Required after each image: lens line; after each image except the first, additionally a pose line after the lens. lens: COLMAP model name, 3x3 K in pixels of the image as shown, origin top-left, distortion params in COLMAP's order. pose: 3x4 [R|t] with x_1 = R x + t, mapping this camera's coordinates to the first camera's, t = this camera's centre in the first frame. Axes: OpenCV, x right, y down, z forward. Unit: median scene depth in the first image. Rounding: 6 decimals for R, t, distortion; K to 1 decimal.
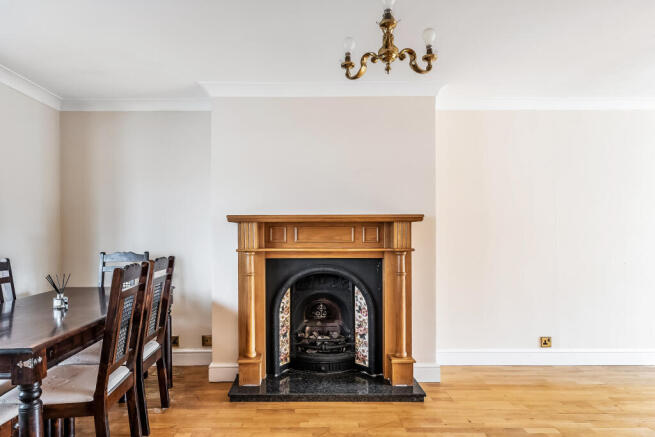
lens RADIAL K [[389.9, 0, 300.9], [0, 389.9, 231.7], [0, 0, 1]] dist [0.005955, 0.000976]
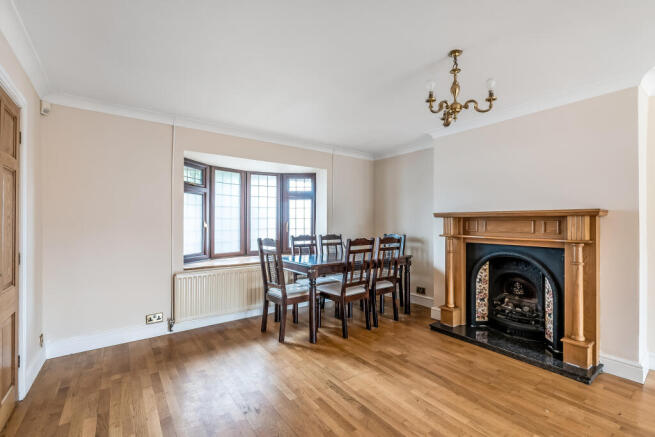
lens RADIAL K [[287.2, 0, 323.3], [0, 287.2, 219.1], [0, 0, 1]] dist [-0.002636, 0.001355]
pose [[0.583916, -0.002213, -0.811811, 0.466498], [-0.009657, 0.999907, -0.009672, -0.001594], [0.811756, 0.013488, 0.583840, -0.044502]]
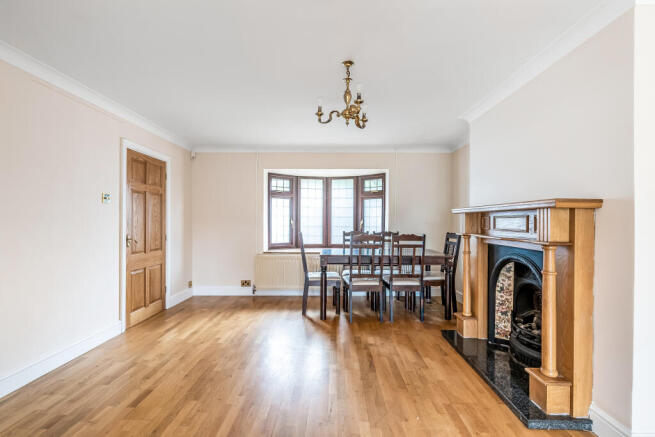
lens RADIAL K [[287.2, 0, 323.2], [0, 287.2, 218.9], [0, 0, 1]] dist [-0.002636, 0.001355]
pose [[-0.018708, -0.001173, -0.999824, 0.817453], [-0.007716, 0.999970, -0.001029, 0.000008], [0.999795, 0.007696, -0.018717, 0.512711]]
